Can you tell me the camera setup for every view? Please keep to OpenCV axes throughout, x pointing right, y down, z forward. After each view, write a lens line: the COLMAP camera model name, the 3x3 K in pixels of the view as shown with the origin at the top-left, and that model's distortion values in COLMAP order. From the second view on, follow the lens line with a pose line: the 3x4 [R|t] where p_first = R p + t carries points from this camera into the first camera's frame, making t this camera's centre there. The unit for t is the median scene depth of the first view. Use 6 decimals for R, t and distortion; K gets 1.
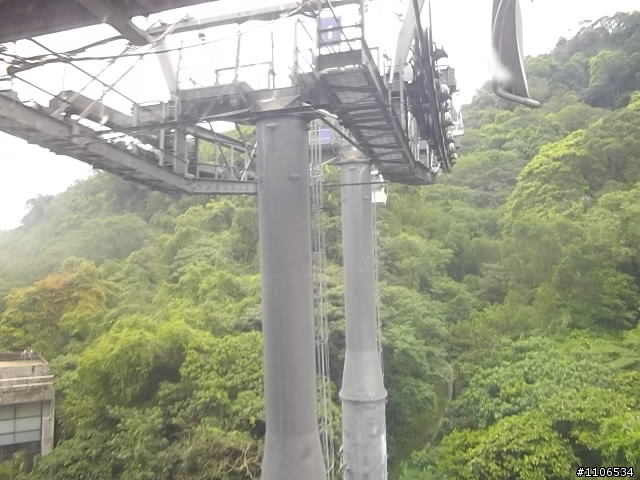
lens RADIAL K [[522.7, 0, 315.6], [0, 522.7, 240.6], [0, 0, 1]] dist [-0.071557, 0.046591]
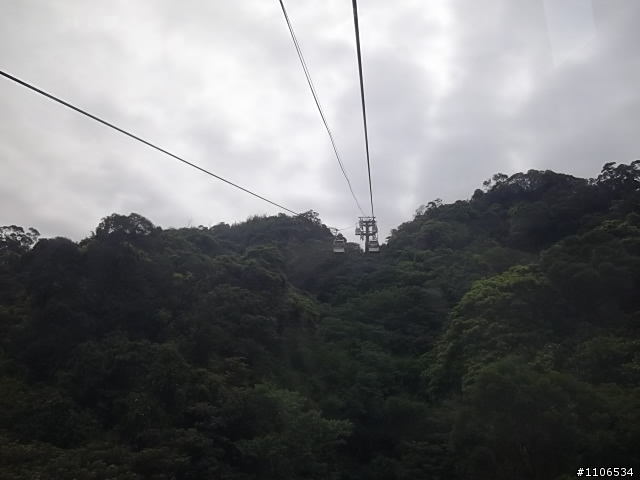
lens RADIAL K [[522.7, 0, 315.6], [0, 522.7, 240.6], [0, 0, 1]] dist [-0.071557, 0.046591]
pose [[0.983577, 0.108185, 0.144472, 0.072420], [-0.064938, 0.958962, -0.275997, -0.005673], [-0.168402, 0.262083, 0.950239, 0.255026]]
